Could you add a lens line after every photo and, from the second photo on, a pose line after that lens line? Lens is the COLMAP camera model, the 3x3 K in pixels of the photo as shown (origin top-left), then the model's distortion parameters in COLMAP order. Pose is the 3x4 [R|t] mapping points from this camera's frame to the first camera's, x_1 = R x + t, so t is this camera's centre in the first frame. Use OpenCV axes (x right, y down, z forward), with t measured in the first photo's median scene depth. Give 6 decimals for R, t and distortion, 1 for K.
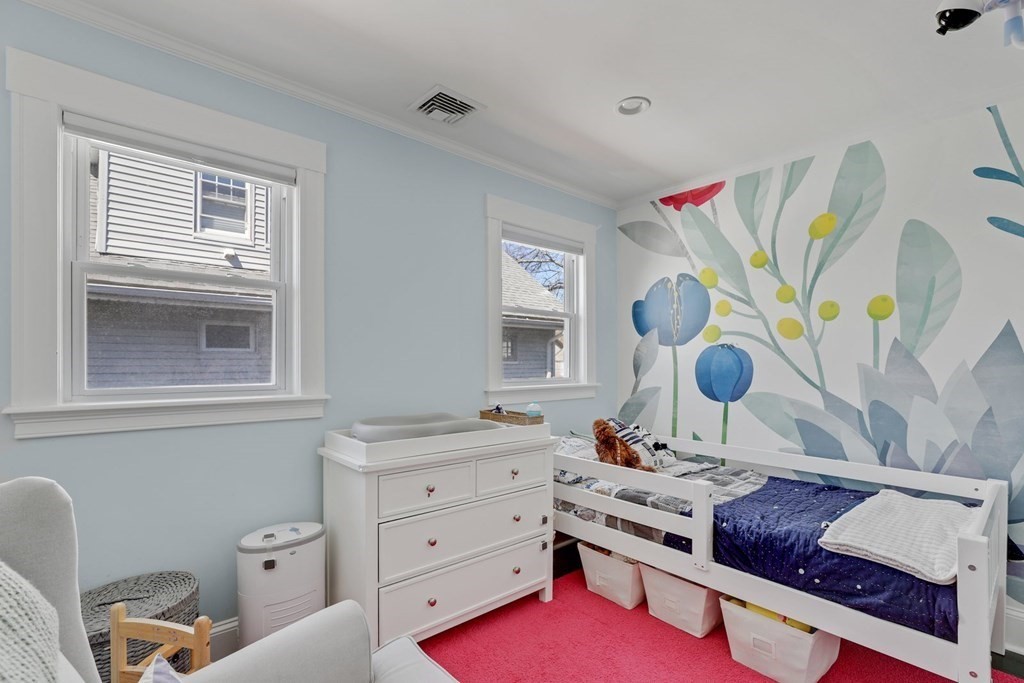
lens RADIAL K [[478.2, 0, 508.0], [0, 478.2, 360.5], [0, 0, 1]] dist [-0.010451, 0.000937]
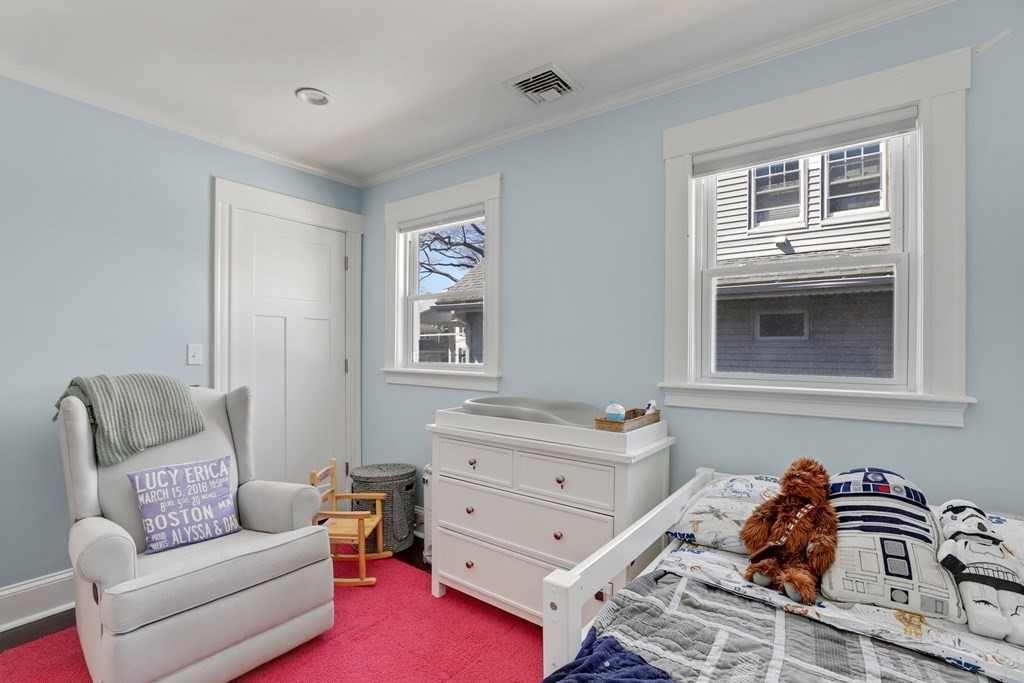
lens RADIAL K [[479.0, 0, 516.9], [0, 479.0, 345.9], [0, 0, 1]] dist [-0.002193, 0.000428]
pose [[0.213016, -0.005407, -0.977034, 0.274818], [-0.003504, 0.999974, -0.006298, 0.001826], [0.977043, 0.004765, 0.212991, 0.251138]]
